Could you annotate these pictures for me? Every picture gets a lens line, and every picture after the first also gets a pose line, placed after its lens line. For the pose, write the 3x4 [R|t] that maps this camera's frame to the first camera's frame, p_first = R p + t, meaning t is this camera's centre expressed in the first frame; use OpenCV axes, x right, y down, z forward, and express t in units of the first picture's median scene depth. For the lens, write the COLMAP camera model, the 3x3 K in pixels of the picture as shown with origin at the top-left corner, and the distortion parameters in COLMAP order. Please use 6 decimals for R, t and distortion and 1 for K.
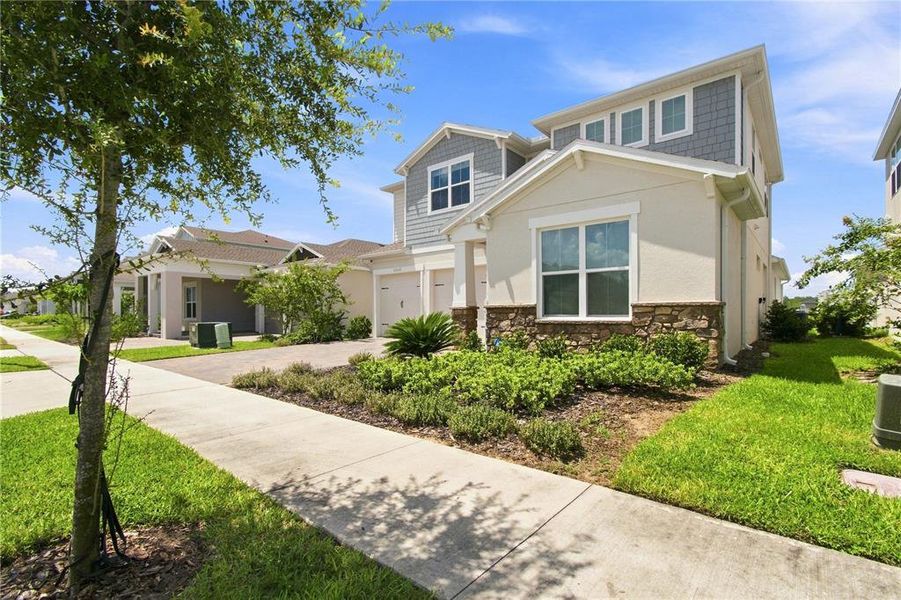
lens RADIAL K [[418.3, 0, 460.9], [0, 418.3, 311.4], [0, 0, 1]] dist [0.032173, 0.000899]
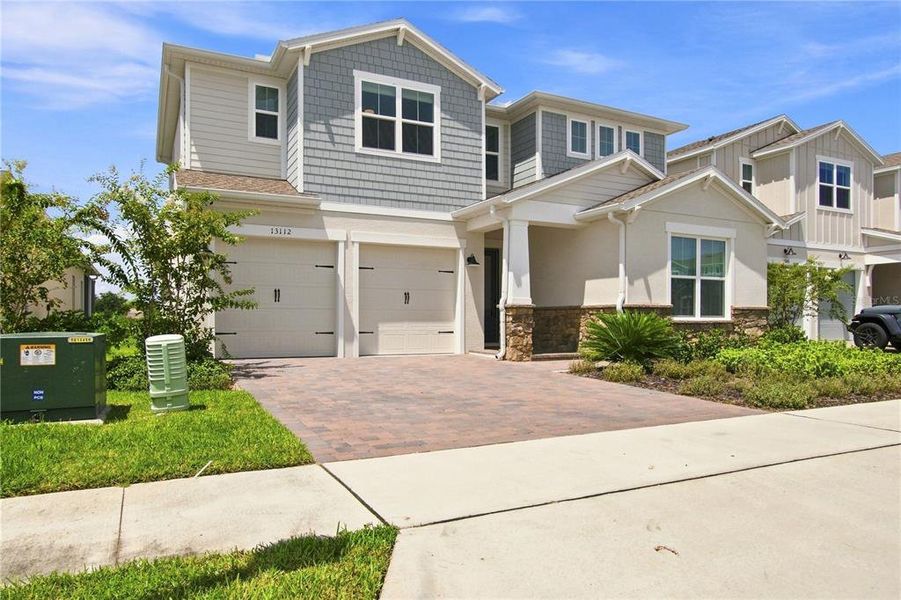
lens RADIAL K [[614.3, 0, 477.8], [0, 614.3, 324.2], [0, 0, 1]] dist [0.010033, 0.000803]
pose [[0.382051, 0.001172, 0.924141, -0.899139], [-0.002161, 0.999998, -0.000375, 0.020064], [-0.924139, -0.001853, 0.382052, 0.546706]]
